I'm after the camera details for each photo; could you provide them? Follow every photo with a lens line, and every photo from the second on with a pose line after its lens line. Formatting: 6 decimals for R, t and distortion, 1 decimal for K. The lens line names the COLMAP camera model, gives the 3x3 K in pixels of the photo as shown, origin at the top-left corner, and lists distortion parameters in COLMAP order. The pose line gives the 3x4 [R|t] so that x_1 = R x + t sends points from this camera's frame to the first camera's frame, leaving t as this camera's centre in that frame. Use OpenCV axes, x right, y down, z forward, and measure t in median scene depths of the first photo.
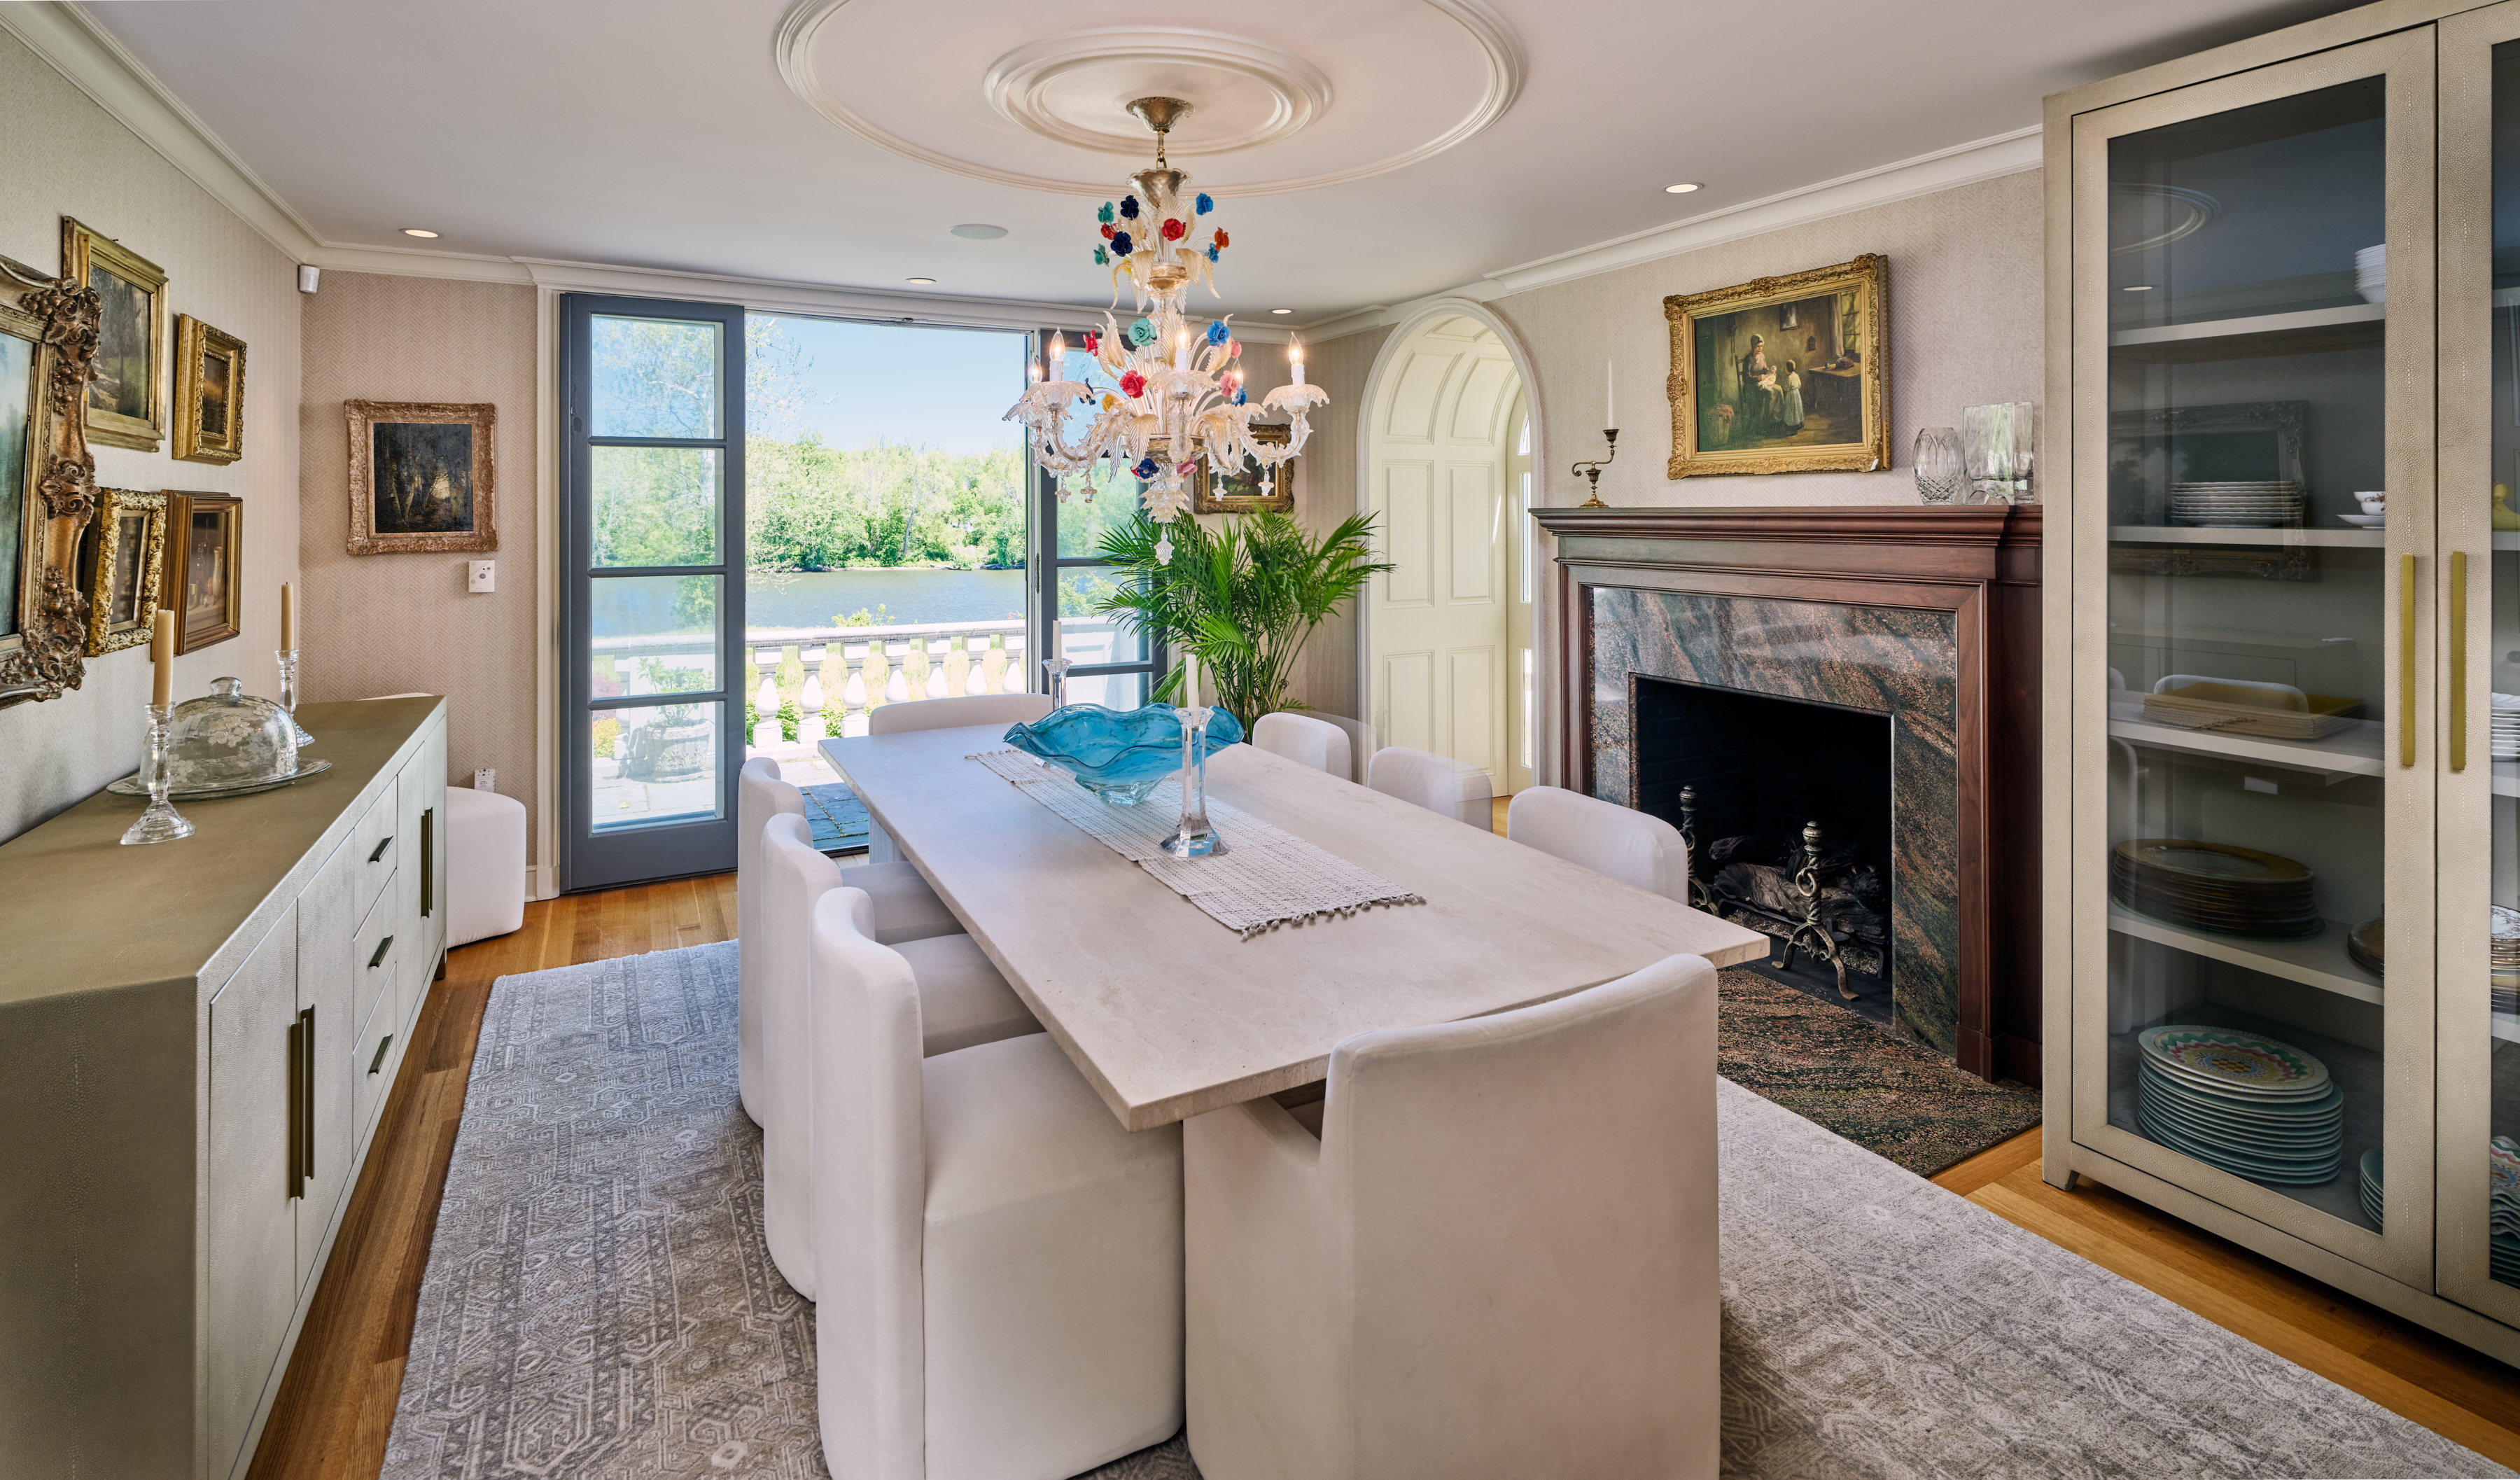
lens RADIAL K [[1136.7, 0, 1258.6], [0, 1136.7, 746.0], [0, 0, 1]] dist [-0.003092, -0.000446]
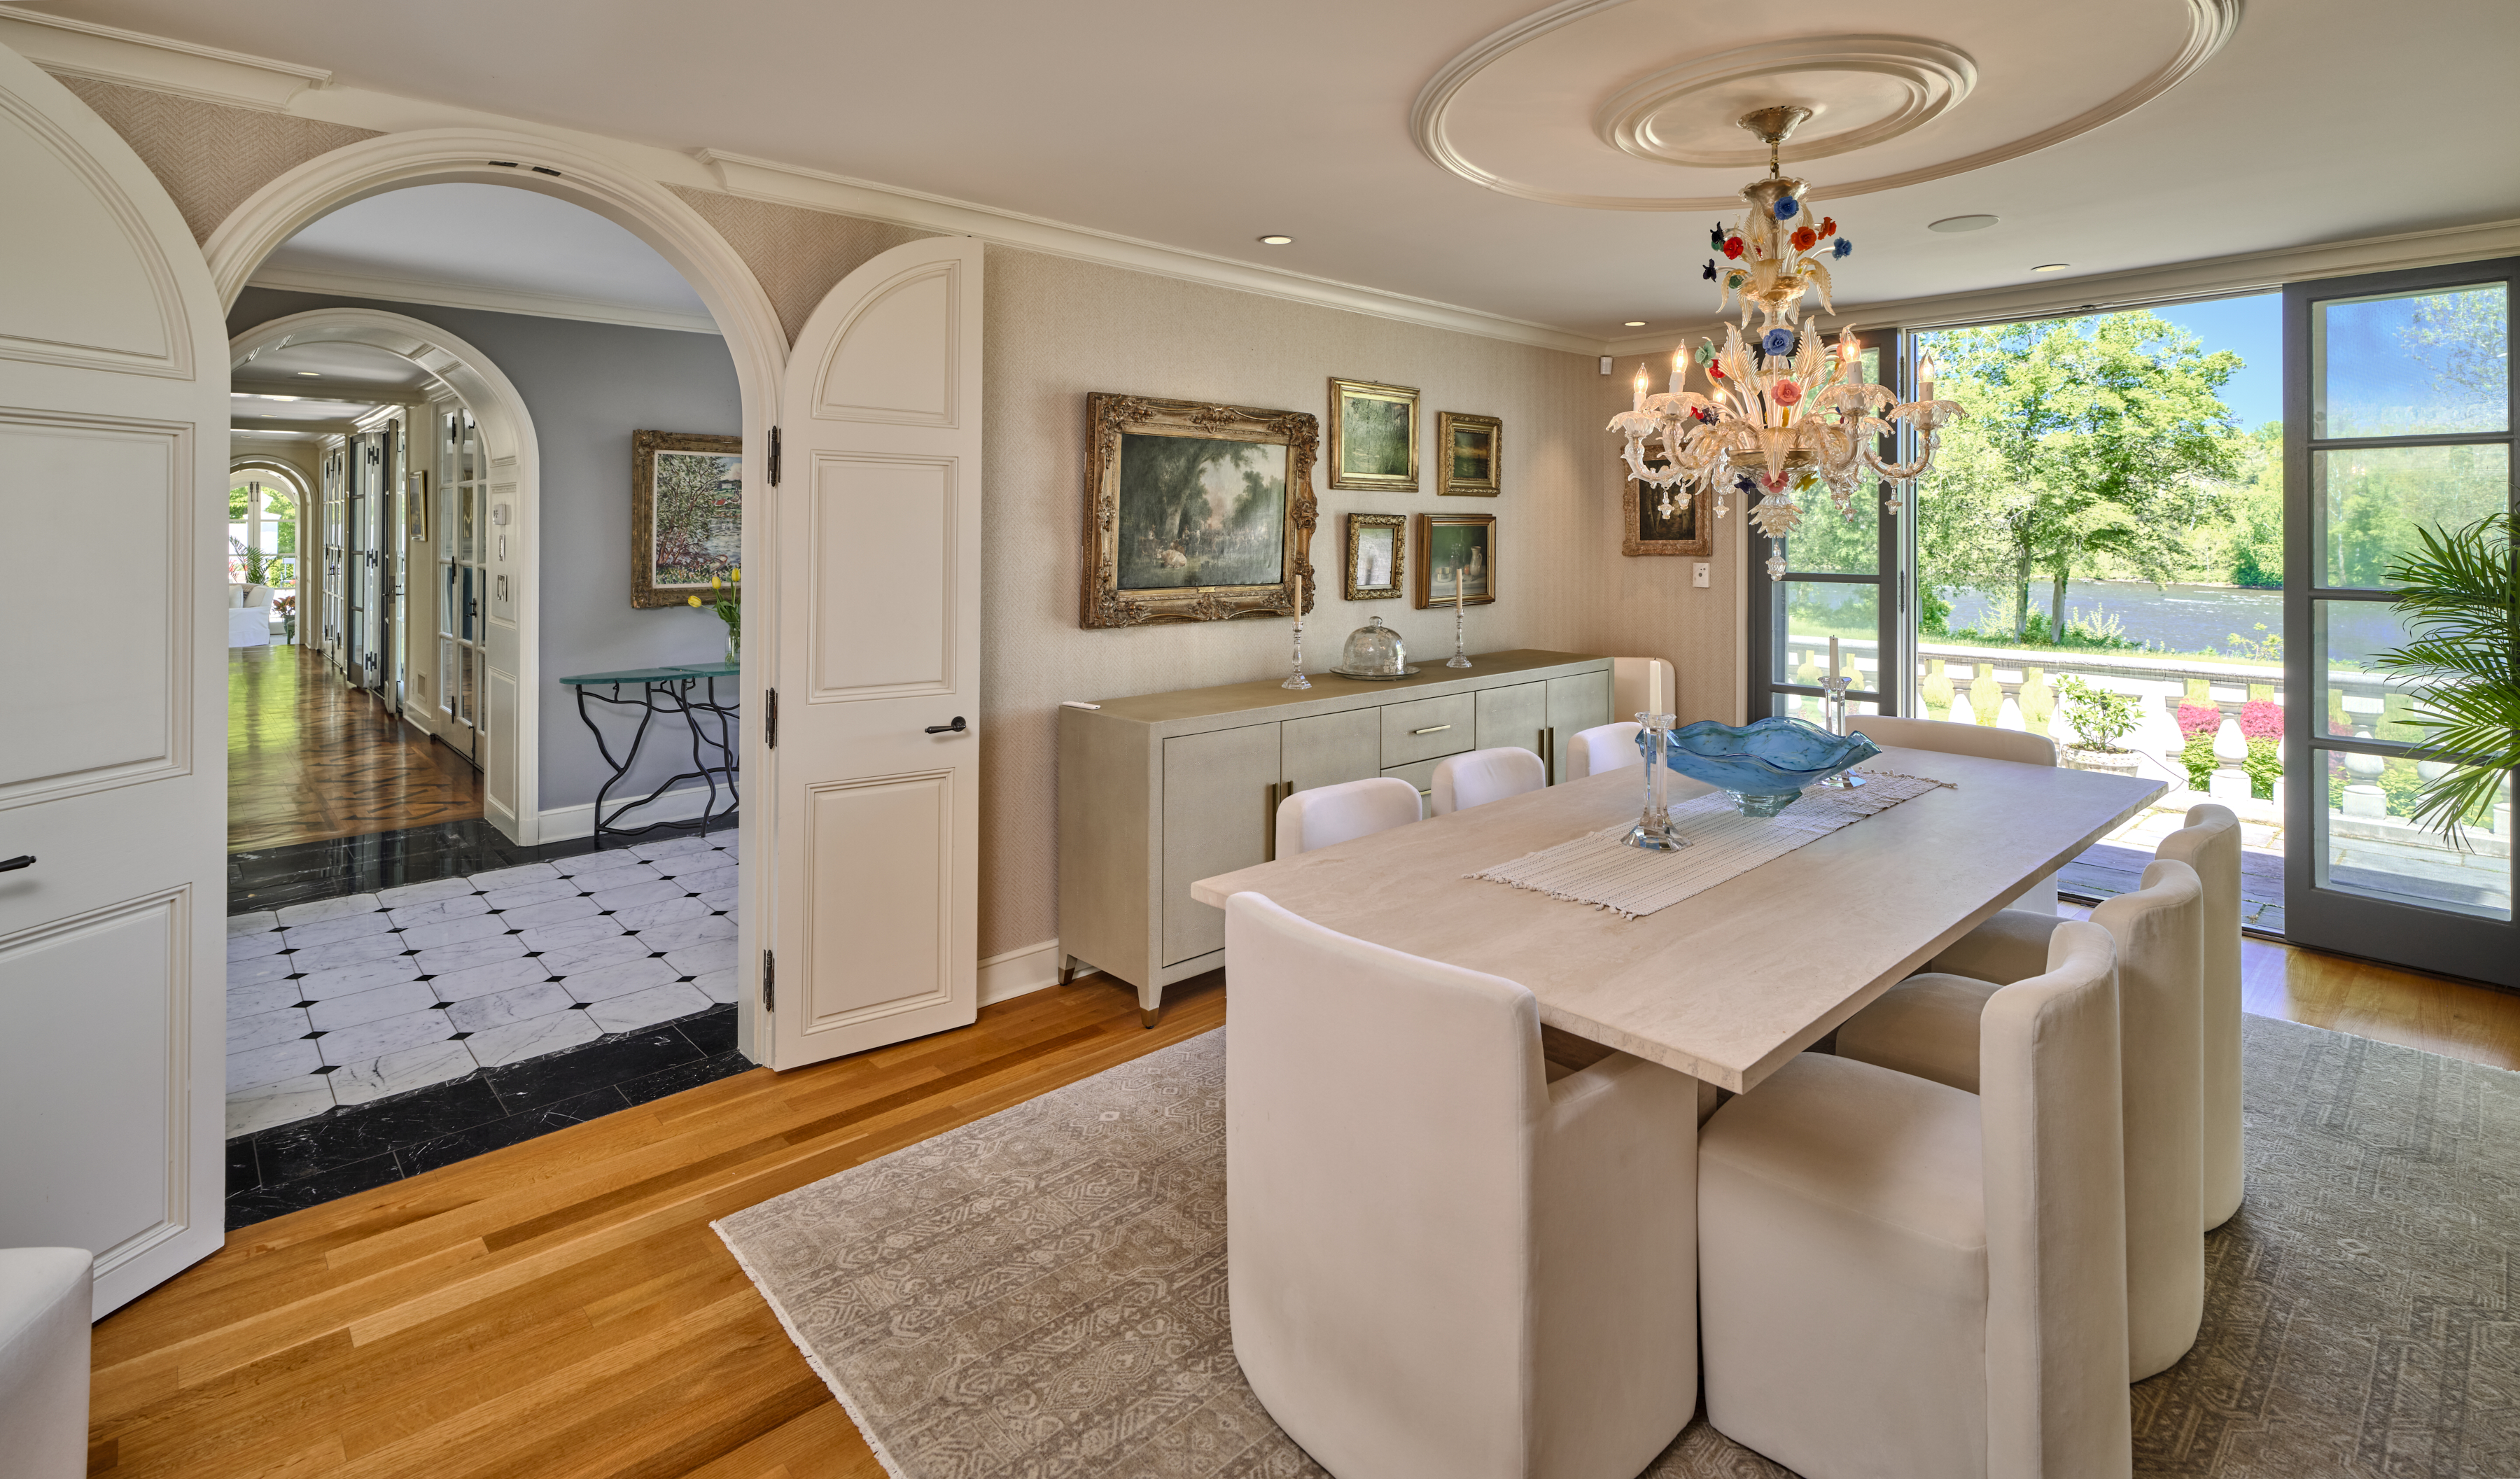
lens RADIAL K [[1136.6, 0, 1254.0], [0, 1136.6, 735.1], [0, 0, 1]] dist [-0.003092, -0.000446]
pose [[0.237282, 0.171489, -0.956184, 0.470479], [-0.193956, 0.972840, 0.126345, -0.037567], [0.951881, 0.155479, 0.264099, 0.209295]]
